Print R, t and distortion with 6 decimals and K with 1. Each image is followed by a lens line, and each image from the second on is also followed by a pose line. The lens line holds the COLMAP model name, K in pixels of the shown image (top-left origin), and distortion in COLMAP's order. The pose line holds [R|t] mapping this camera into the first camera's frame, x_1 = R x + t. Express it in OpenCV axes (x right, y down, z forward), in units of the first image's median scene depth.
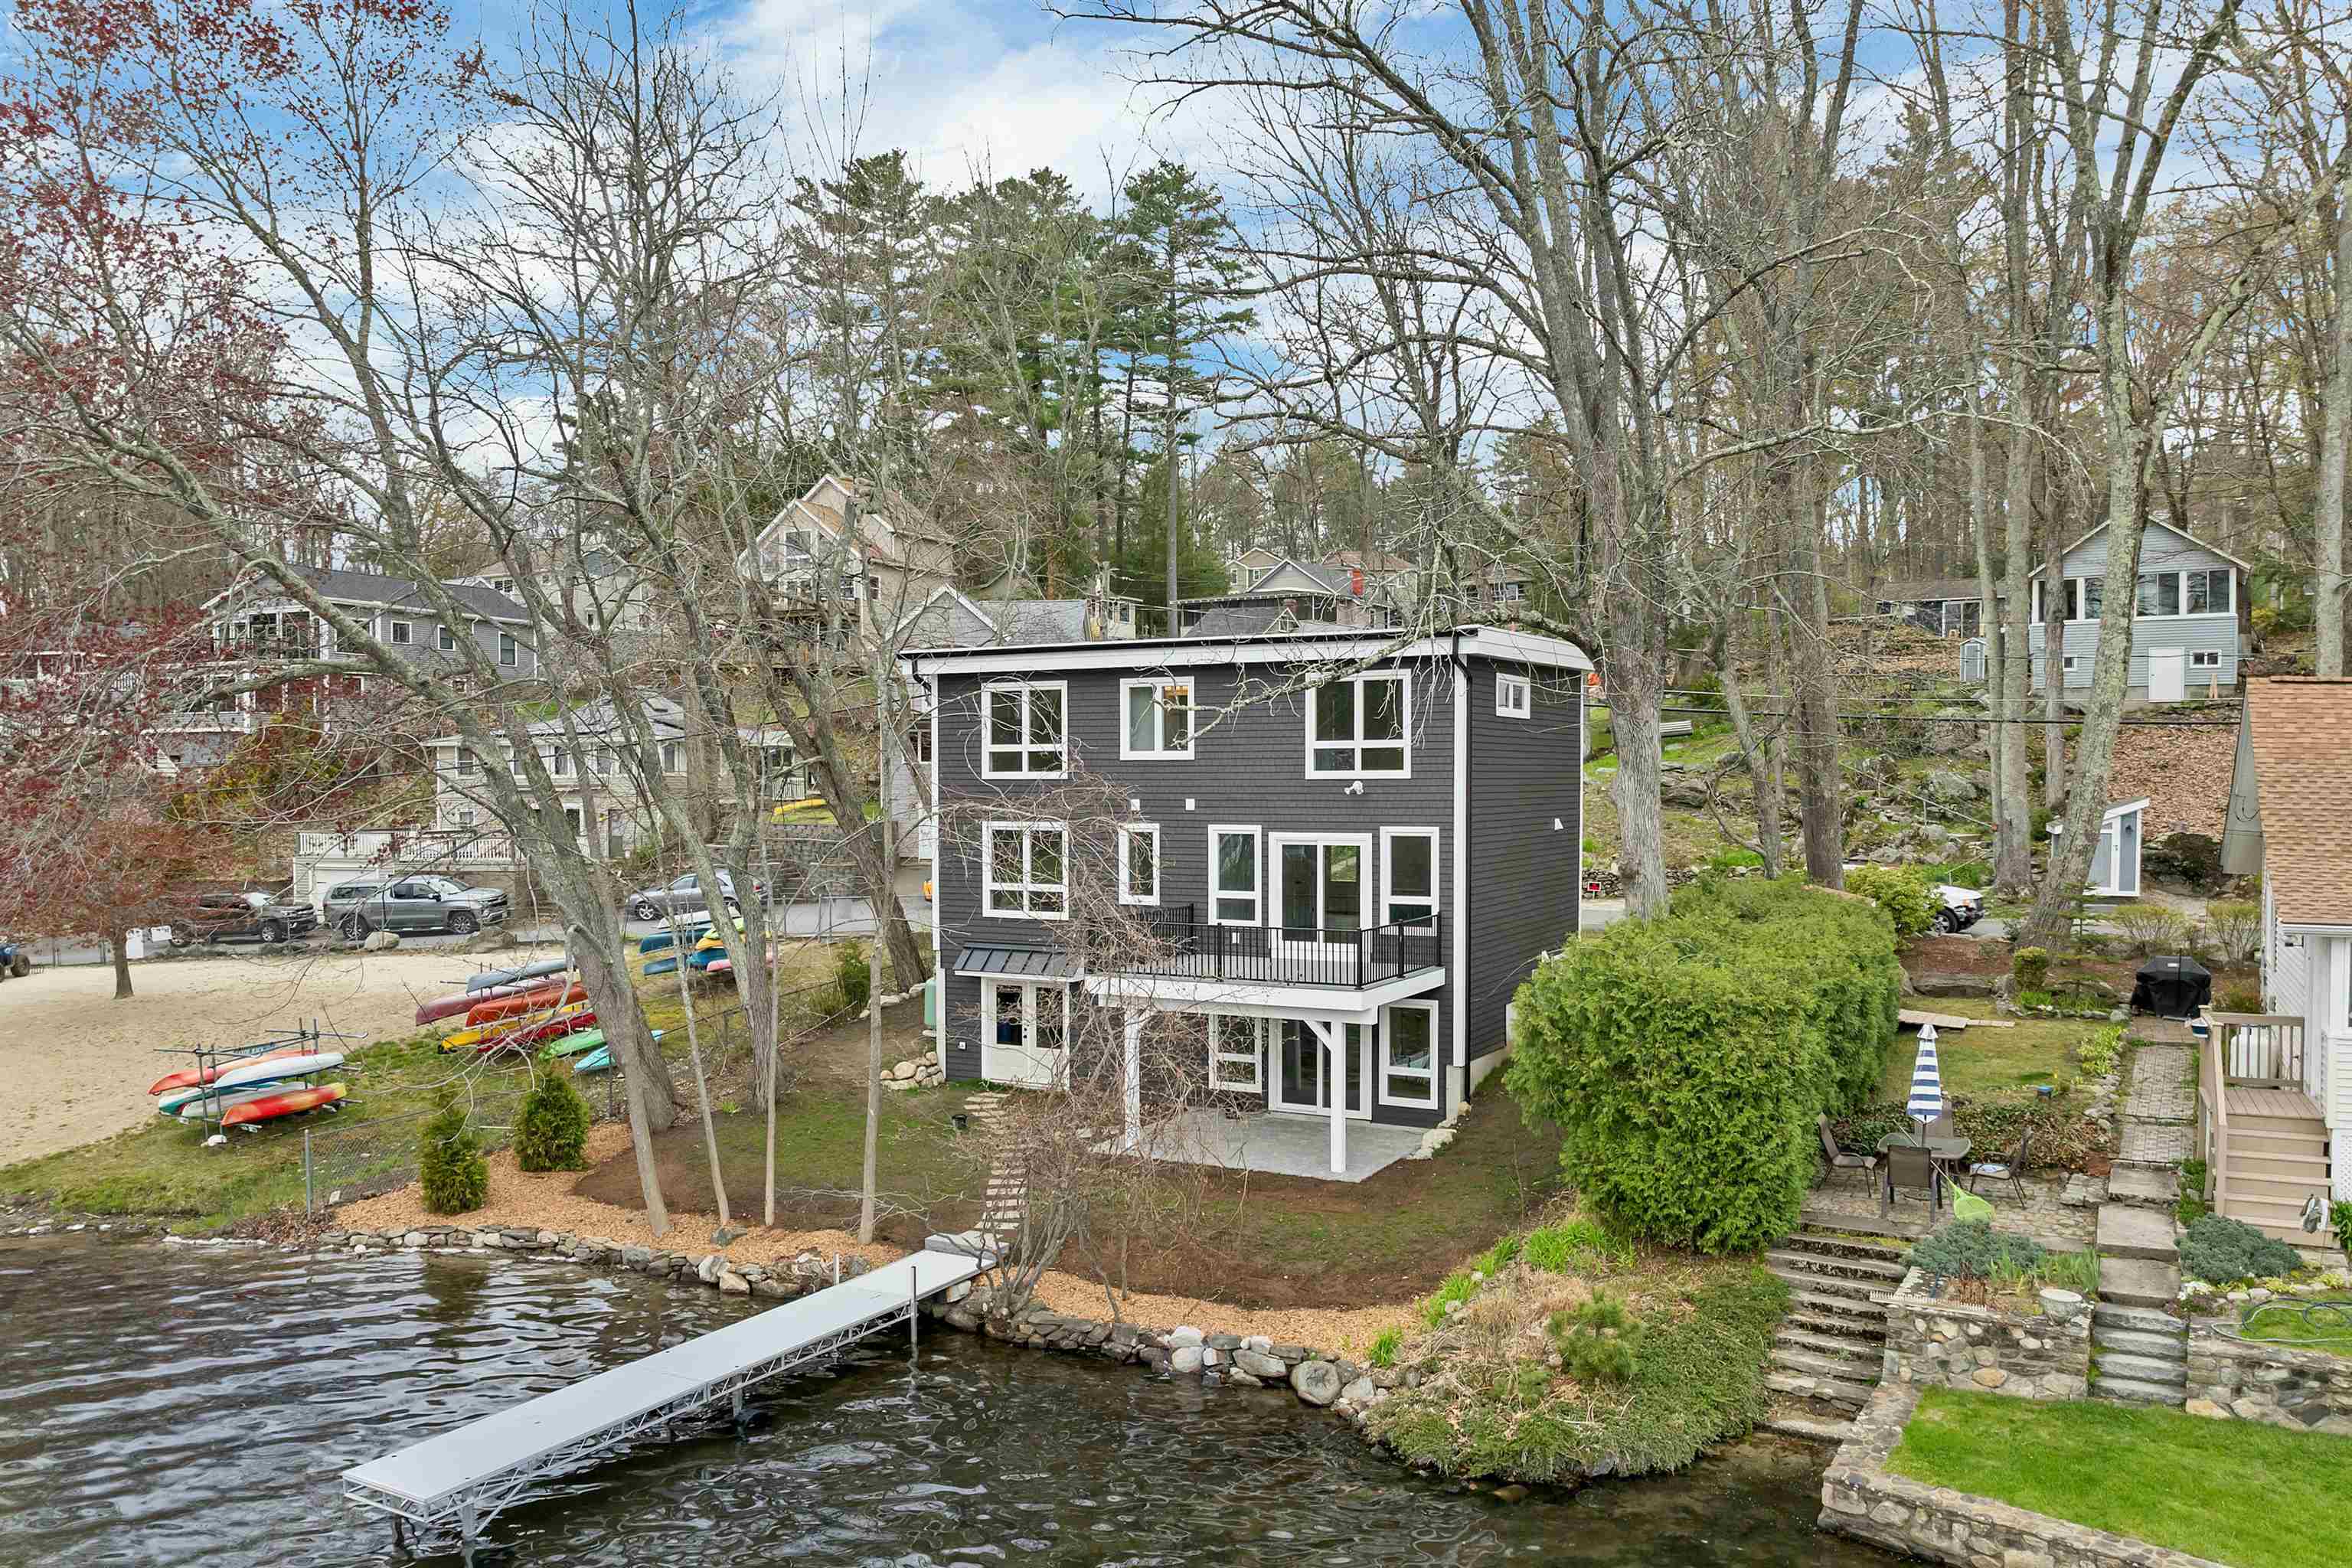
lens RADIAL K [[1728.1, 0, 1202.1], [0, 1728.1, 841.6], [0, 0, 1]] dist [-0.042772, 0.003245]
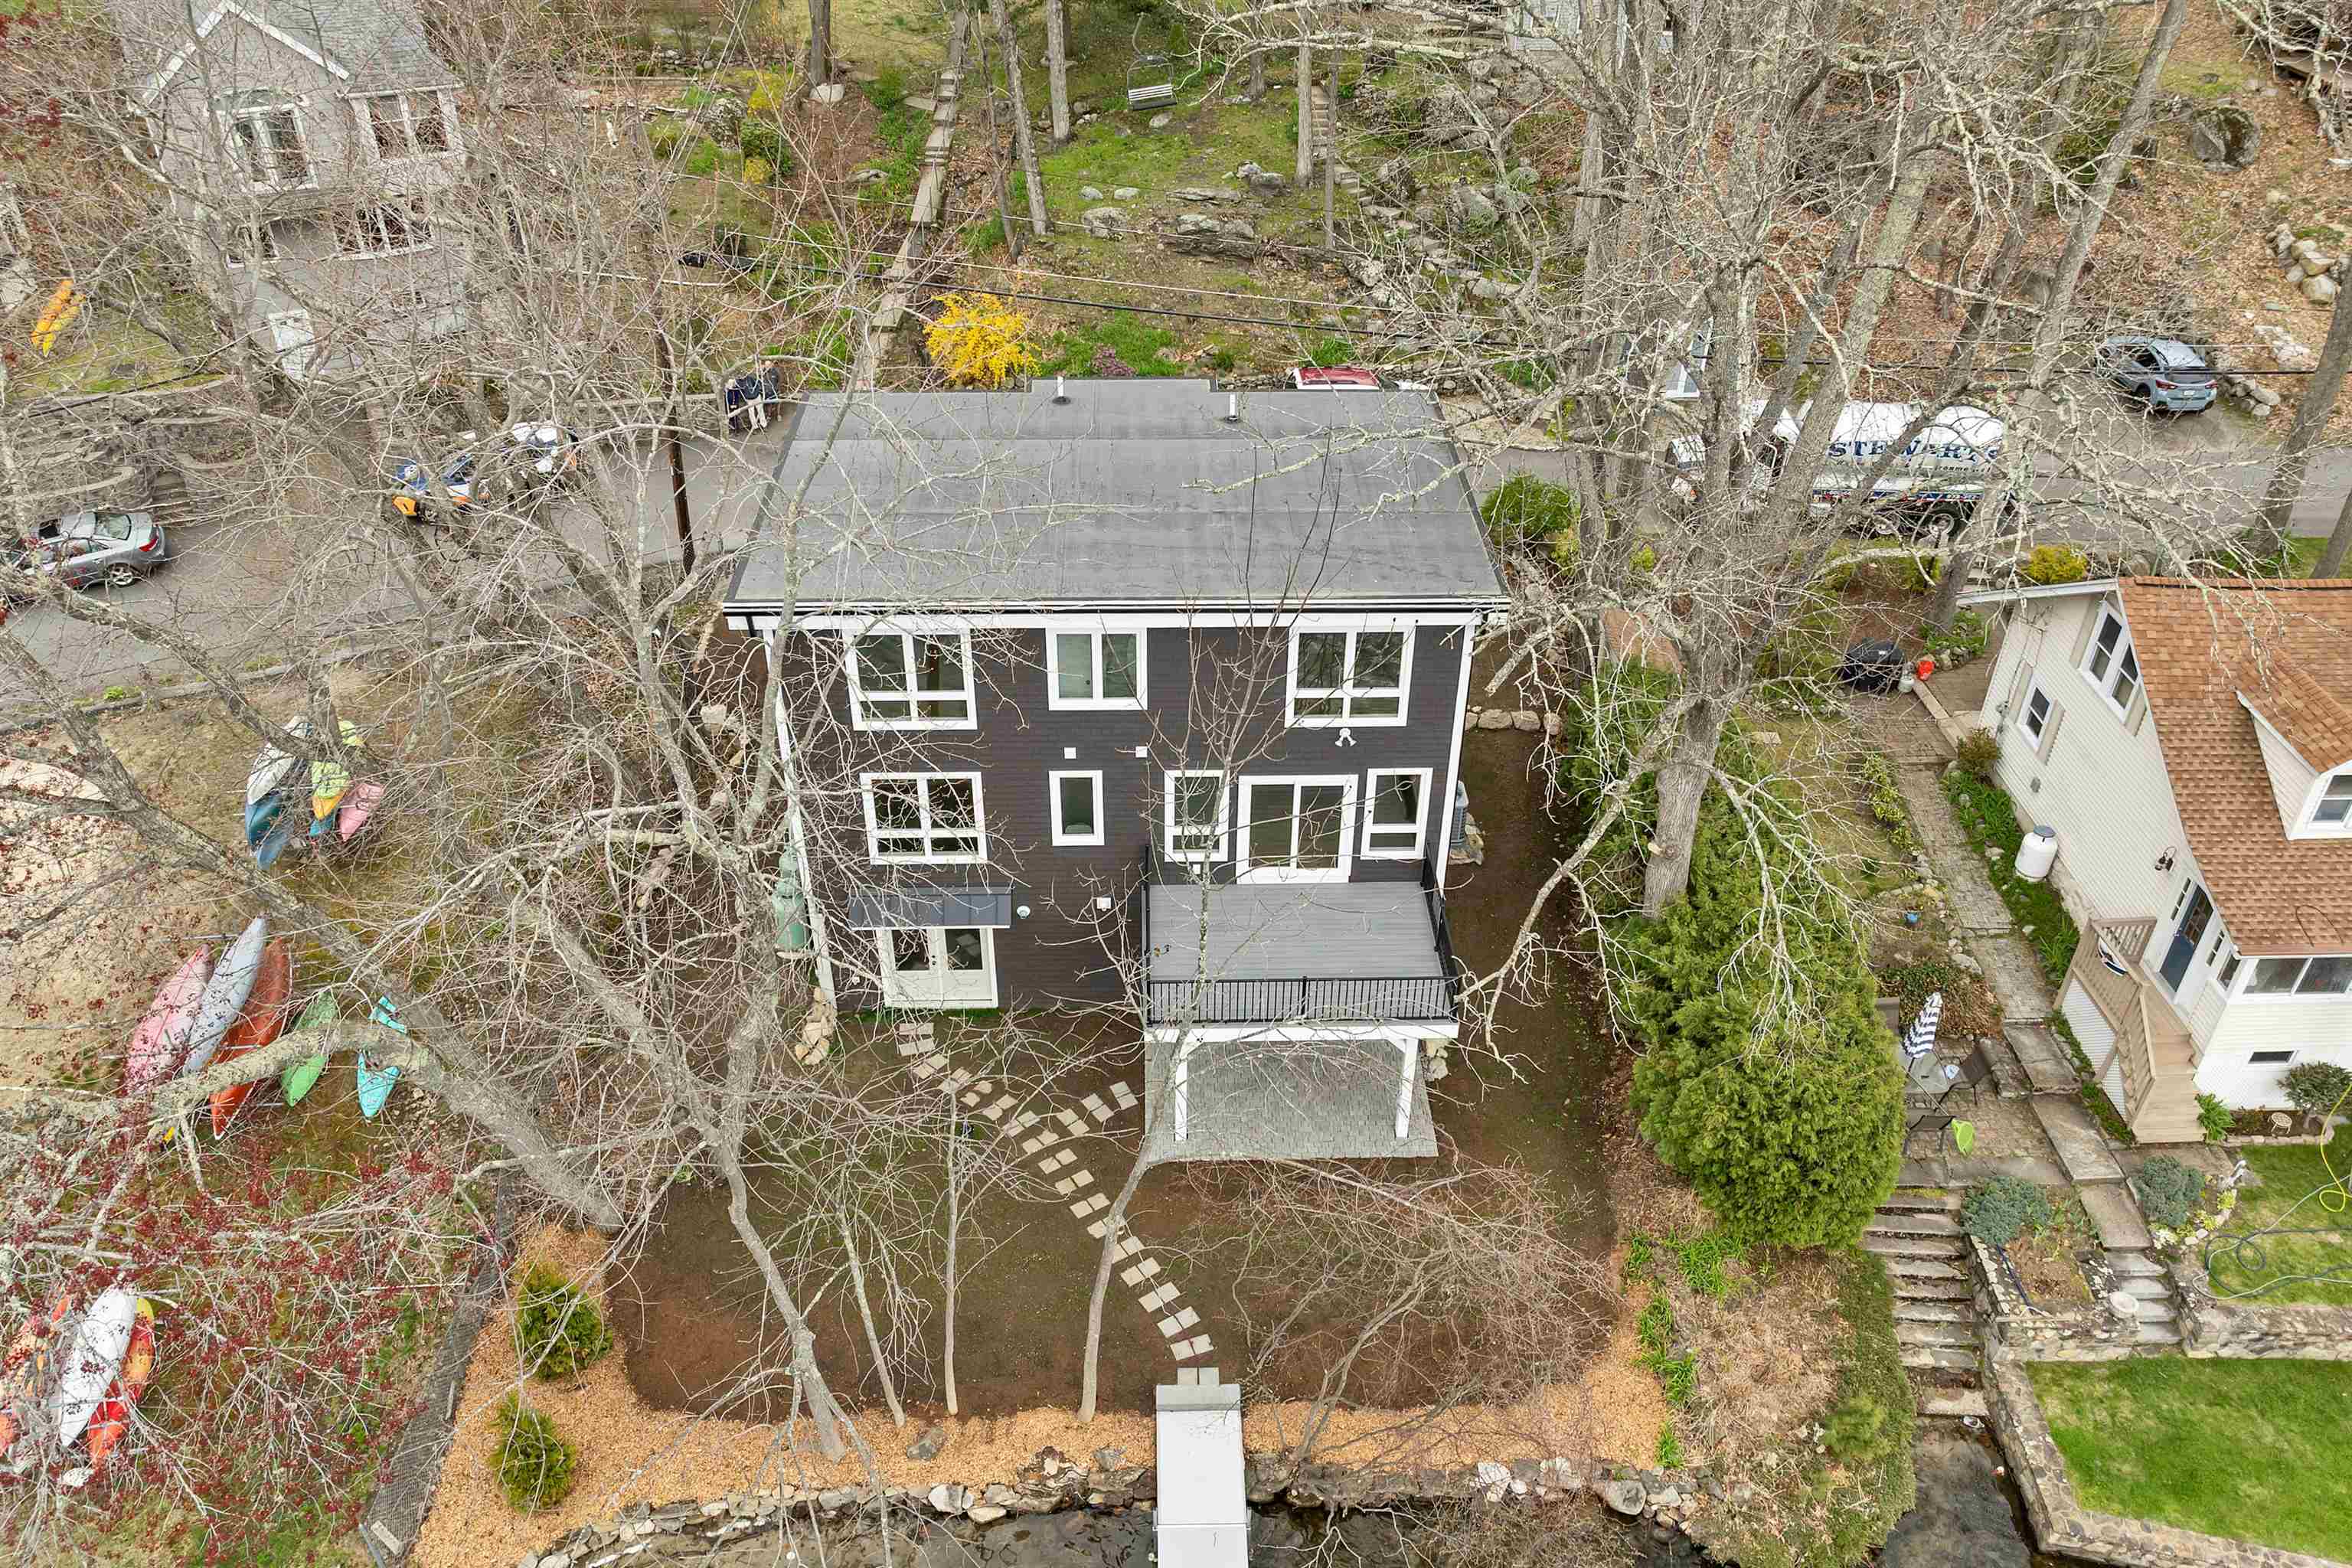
lens RADIAL K [[1728.1, 0, 1202.1], [0, 1728.1, 841.6], [0, 0, 1]] dist [-0.042772, 0.003245]
pose [[0.864764, -0.282774, 0.414997, -0.383798], [0.003318, 0.829592, 0.558360, -0.508427], [-0.502168, -0.481473, 0.718339, 0.336113]]
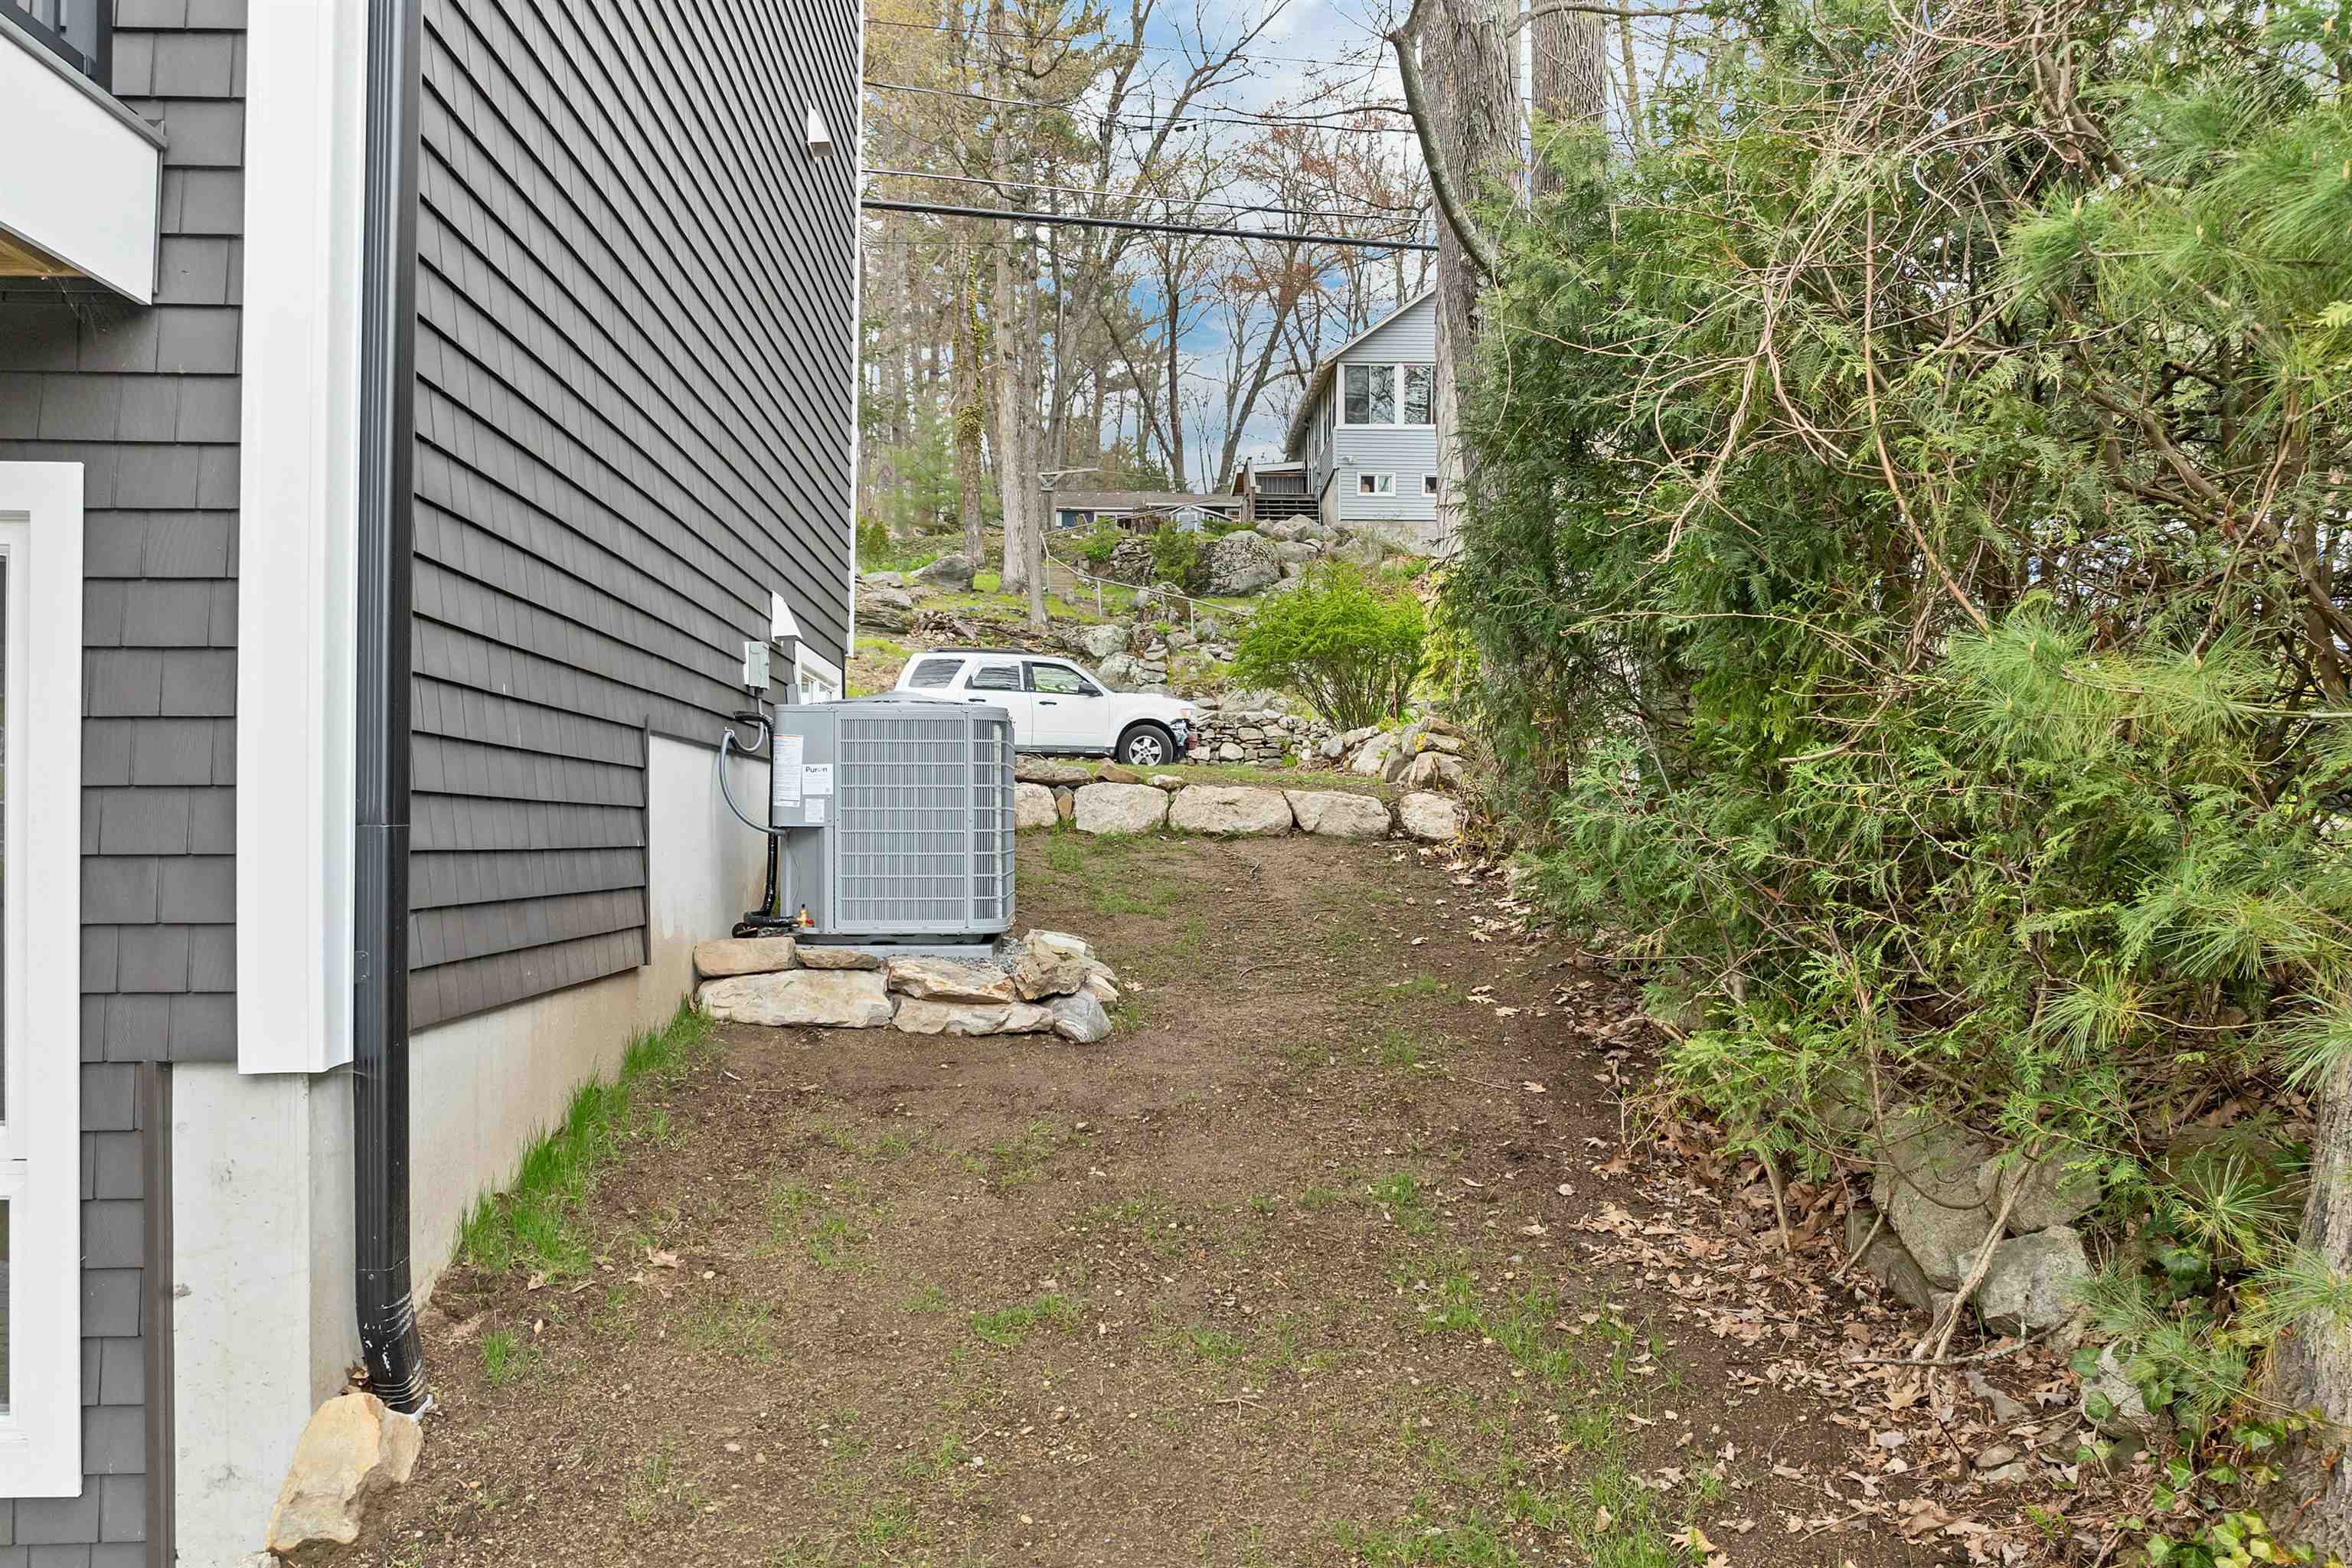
lens RADIAL K [[1728.1, 0, 1202.1], [0, 1728.1, 841.6], [0, 0, 1]] dist [-0.042772, 0.003245]
pose [[0.847631, 0.006141, 0.530551, 0.137608], [0.011480, 0.999487, -0.029909, 0.117259], [-0.530463, 0.031443, 0.847125, 0.862246]]
